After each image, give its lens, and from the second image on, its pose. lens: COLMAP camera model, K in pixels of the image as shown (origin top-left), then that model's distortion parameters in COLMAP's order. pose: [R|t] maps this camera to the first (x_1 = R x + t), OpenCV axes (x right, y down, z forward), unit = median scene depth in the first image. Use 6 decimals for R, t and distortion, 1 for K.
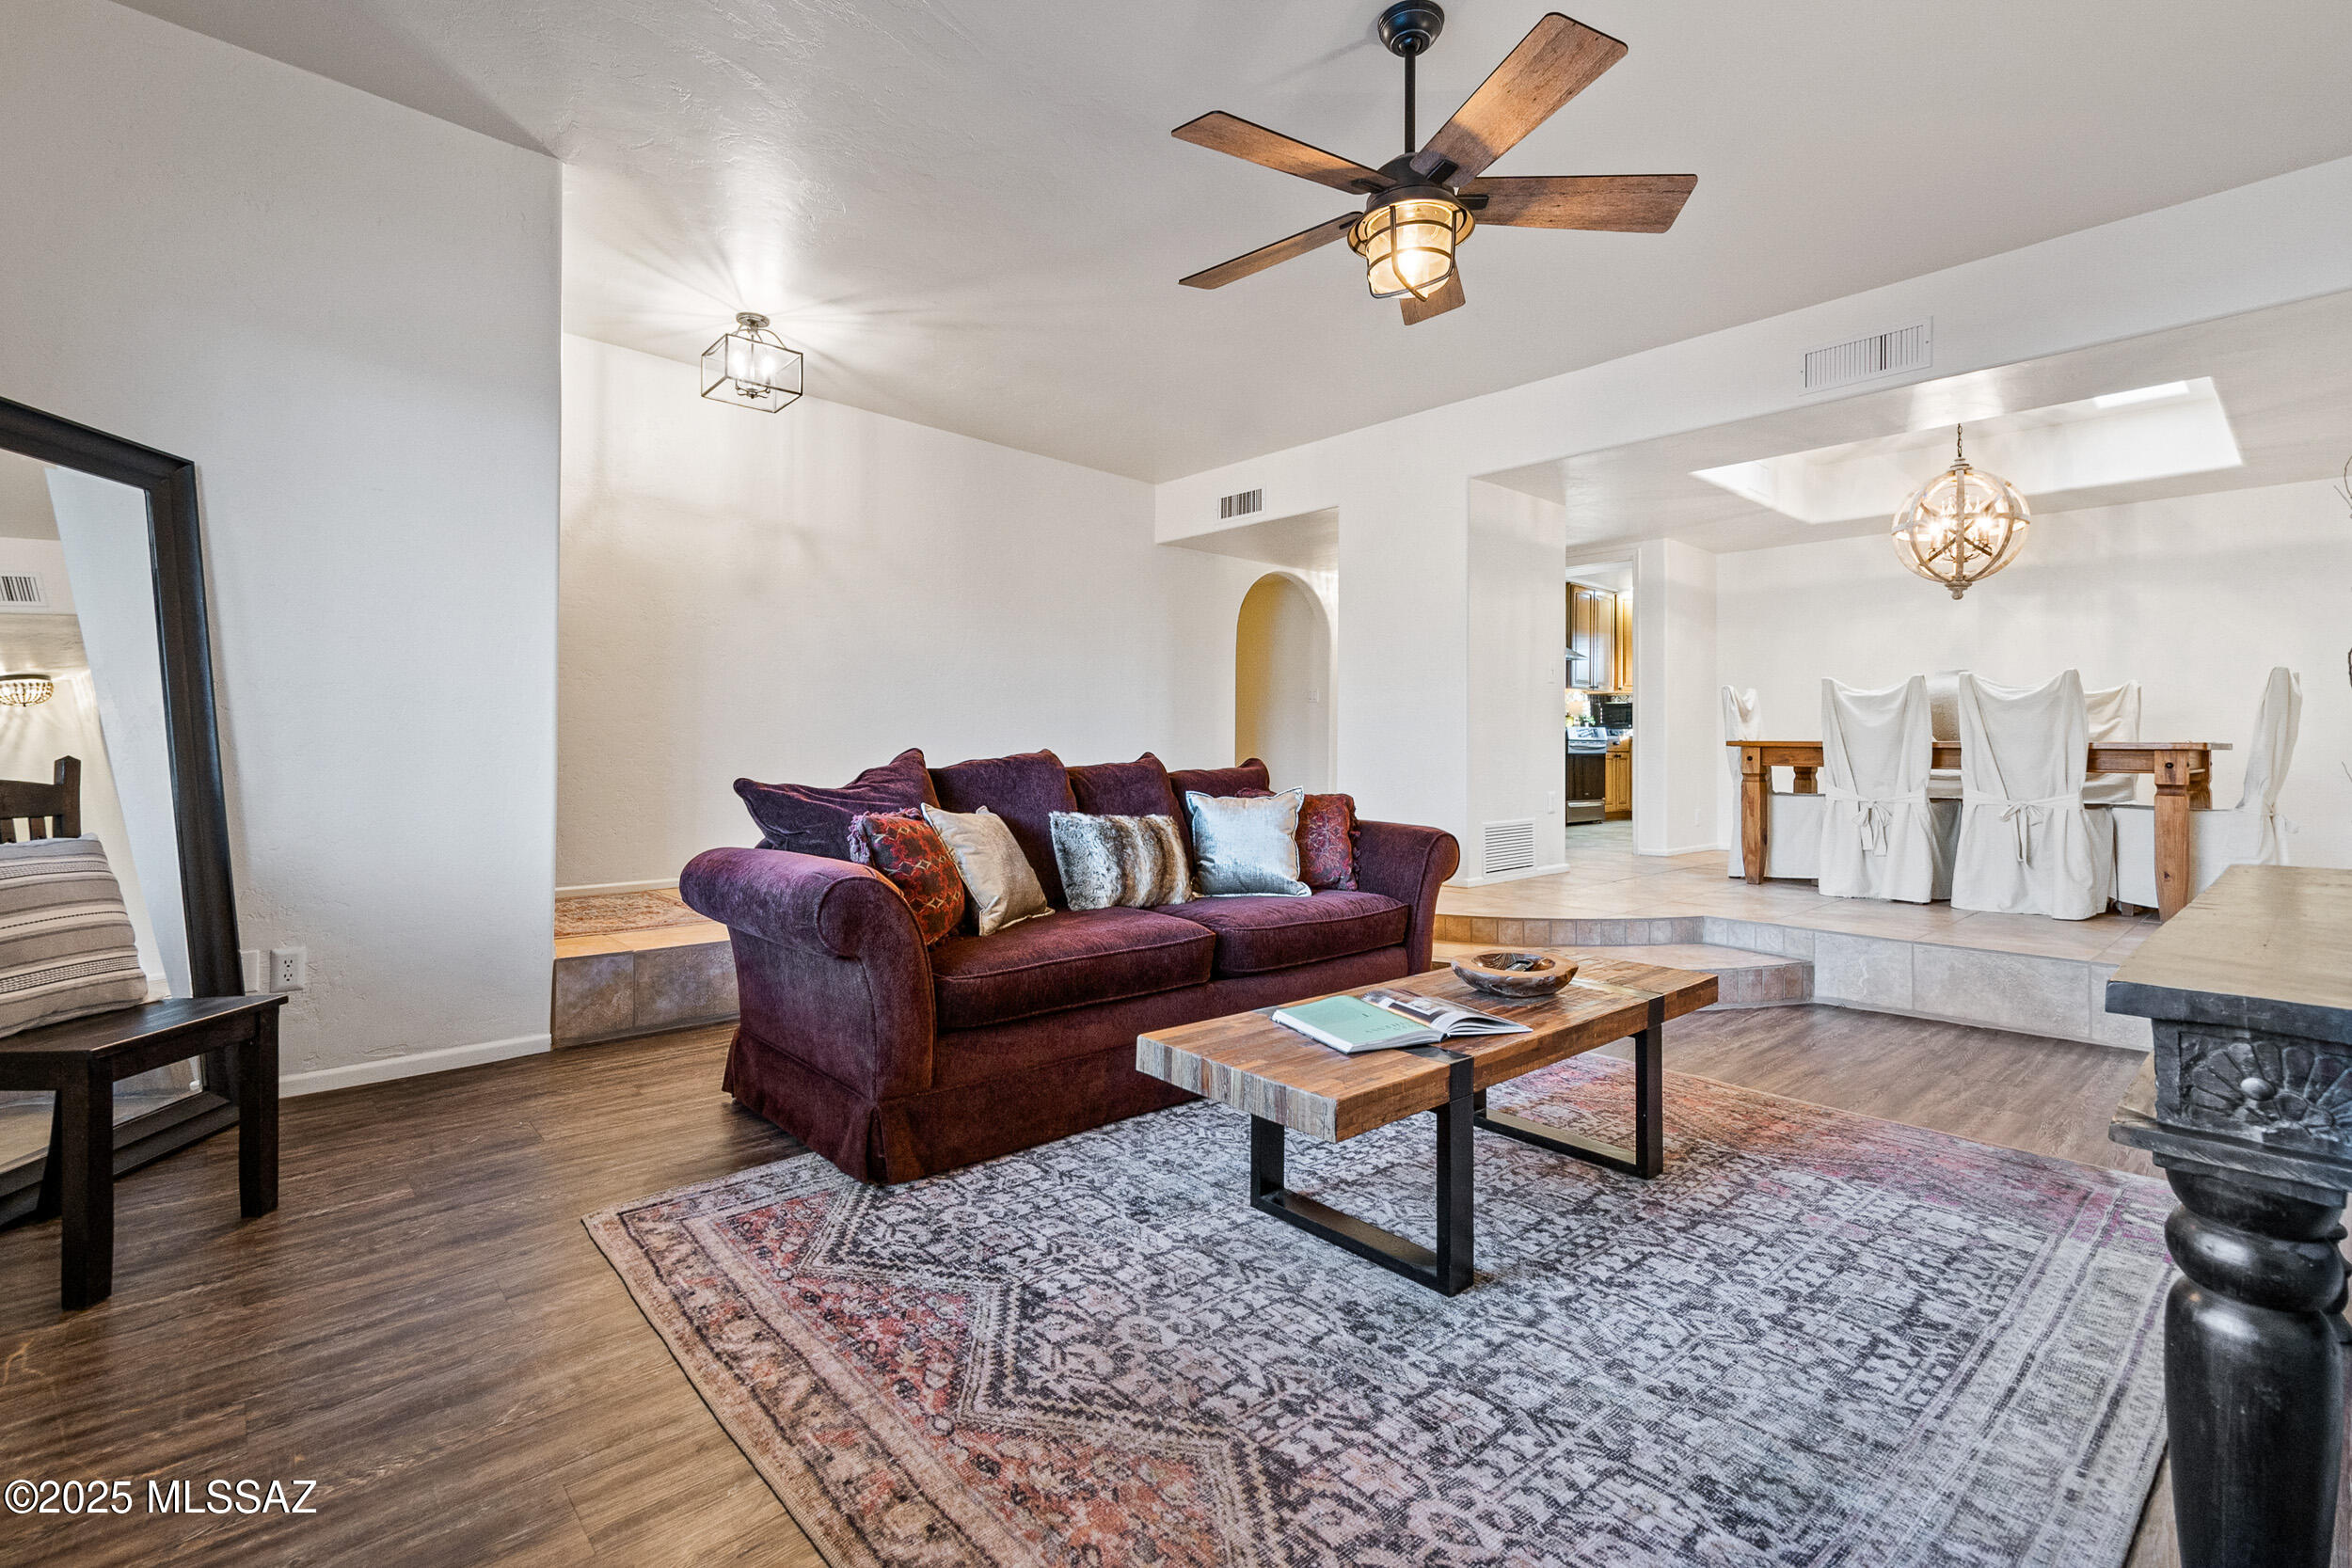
lens RADIAL K [[1049.2, 0, 1165.8], [0, 1049.2, 752.1], [0, 0, 1]] dist [0.020303, -0.007794]
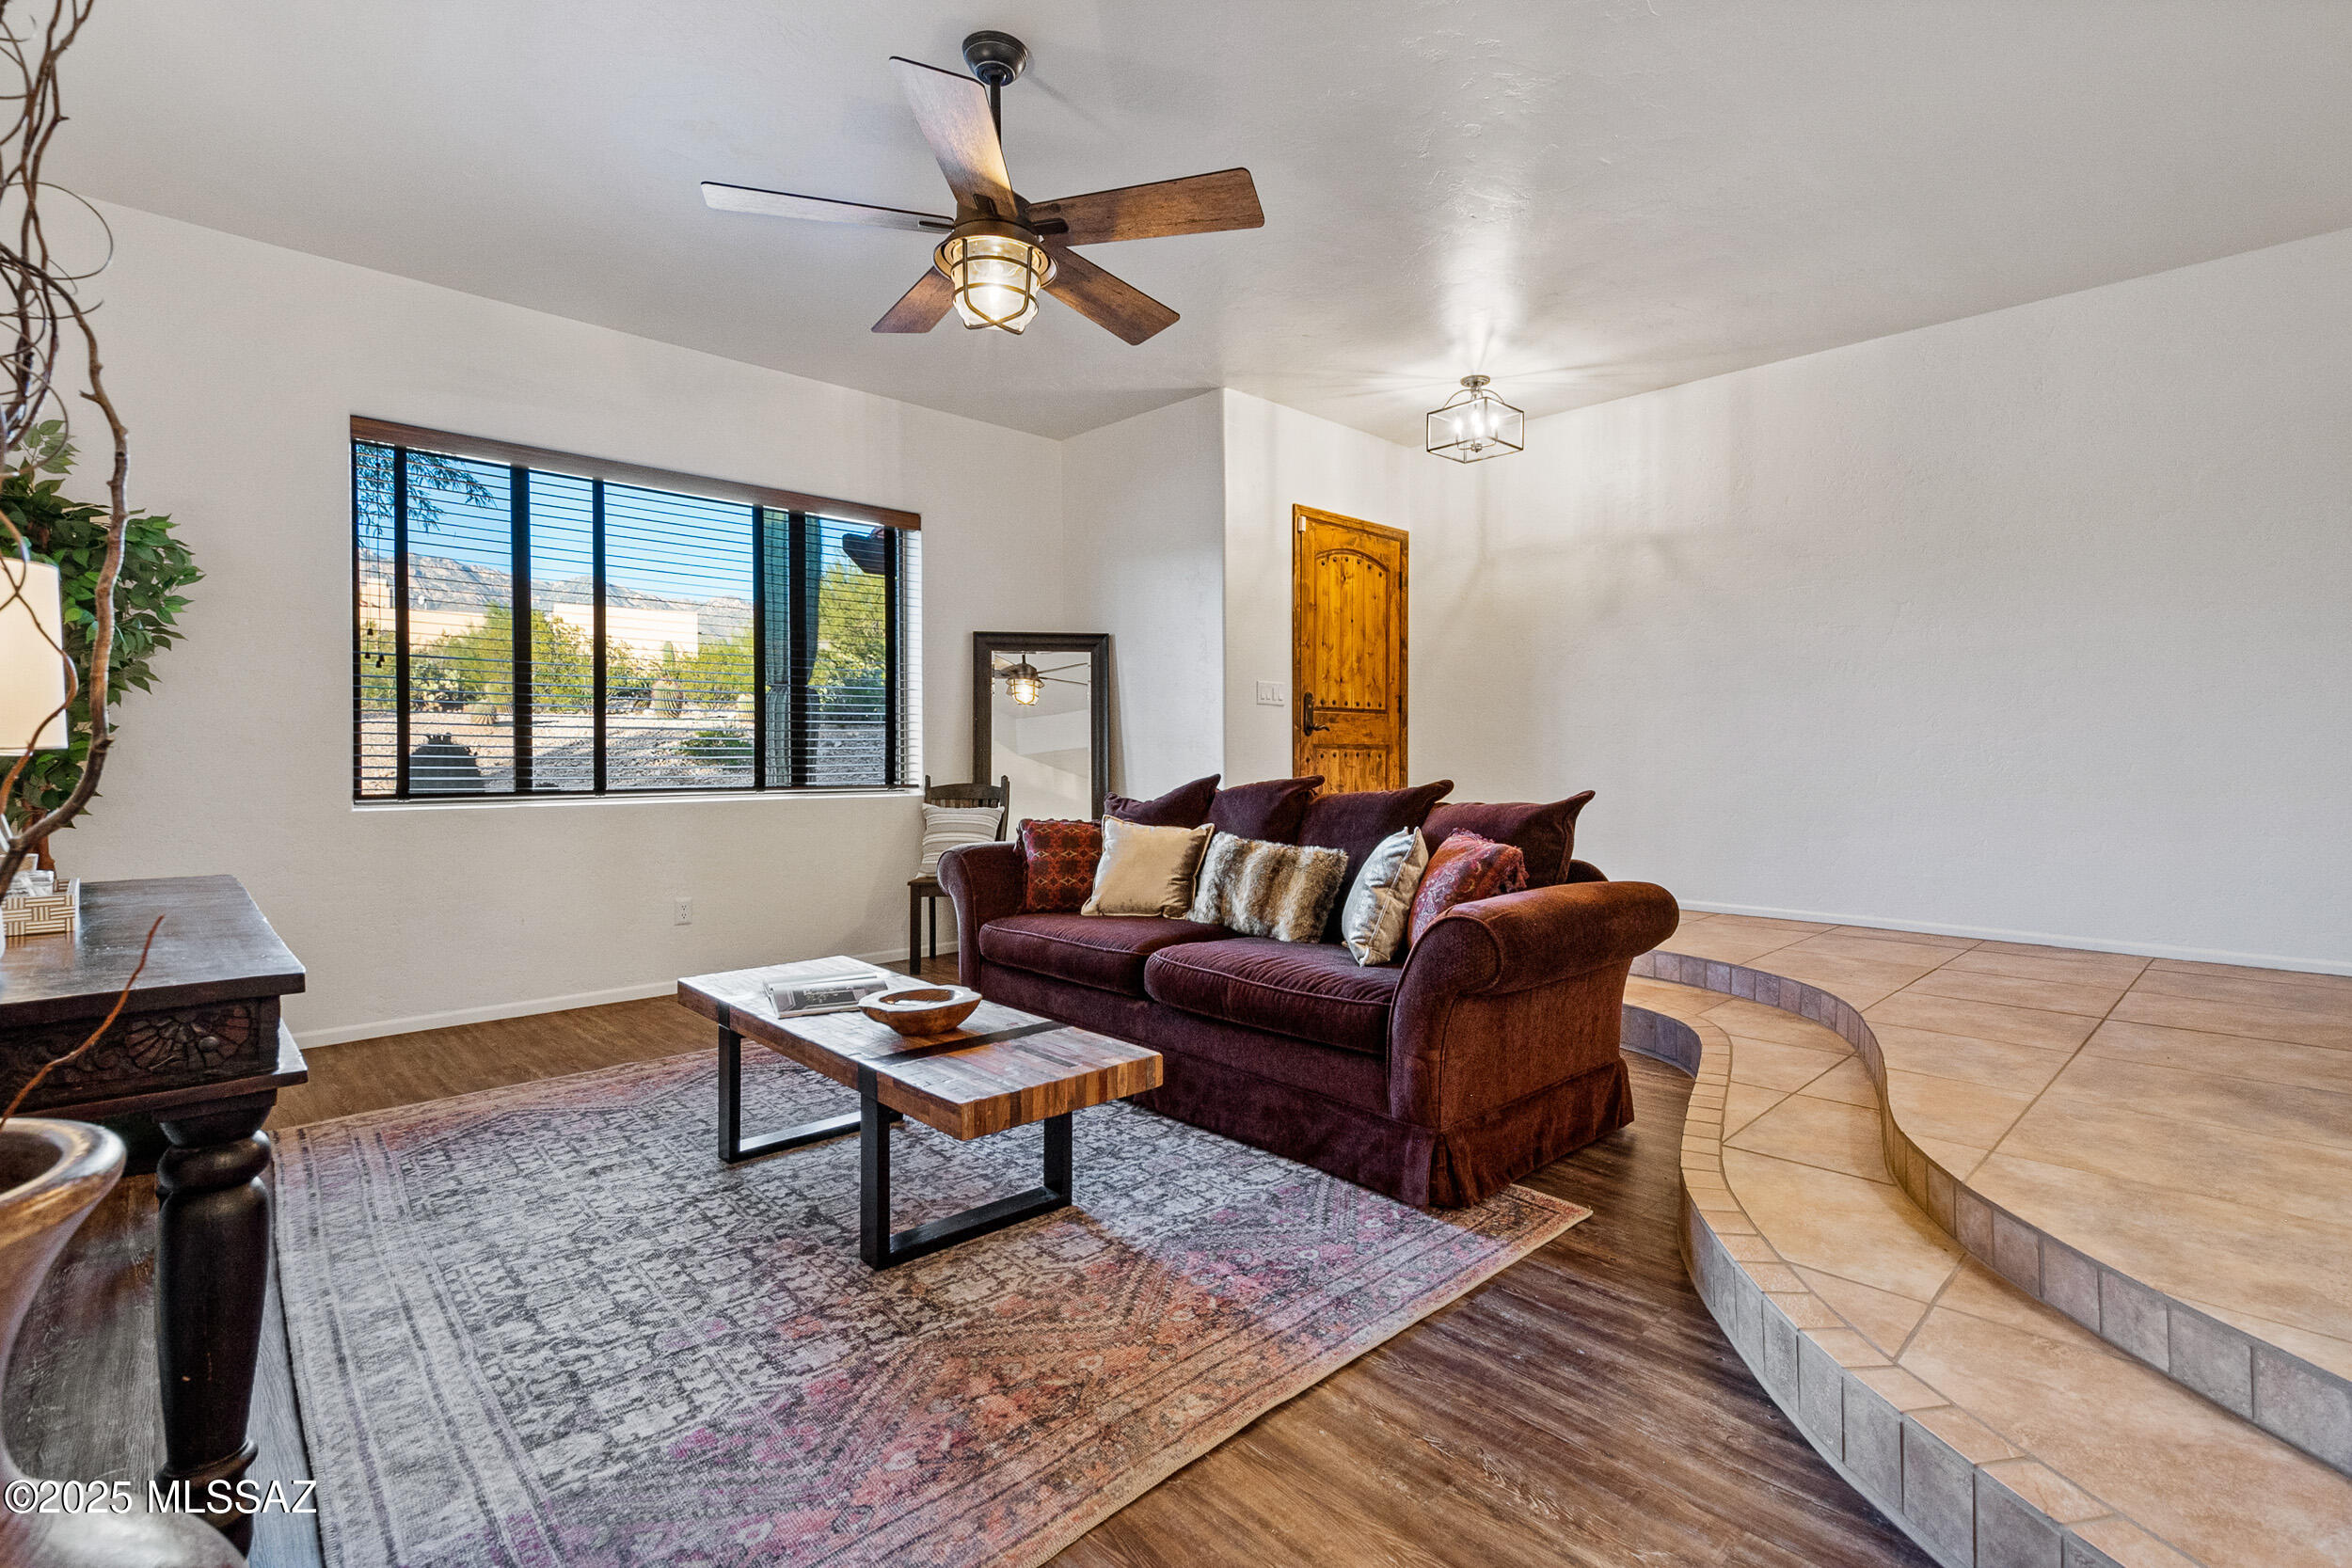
lens RADIAL K [[1049.2, 0, 1165.8], [0, 1049.2, 752.1], [0, 0, 1]] dist [0.020303, -0.007794]
pose [[0.031191, -0.007862, -0.999483, 1.644872], [0.003678, 0.999963, -0.007751, -0.030794], [0.999507, -0.003435, 0.031219, 1.472069]]
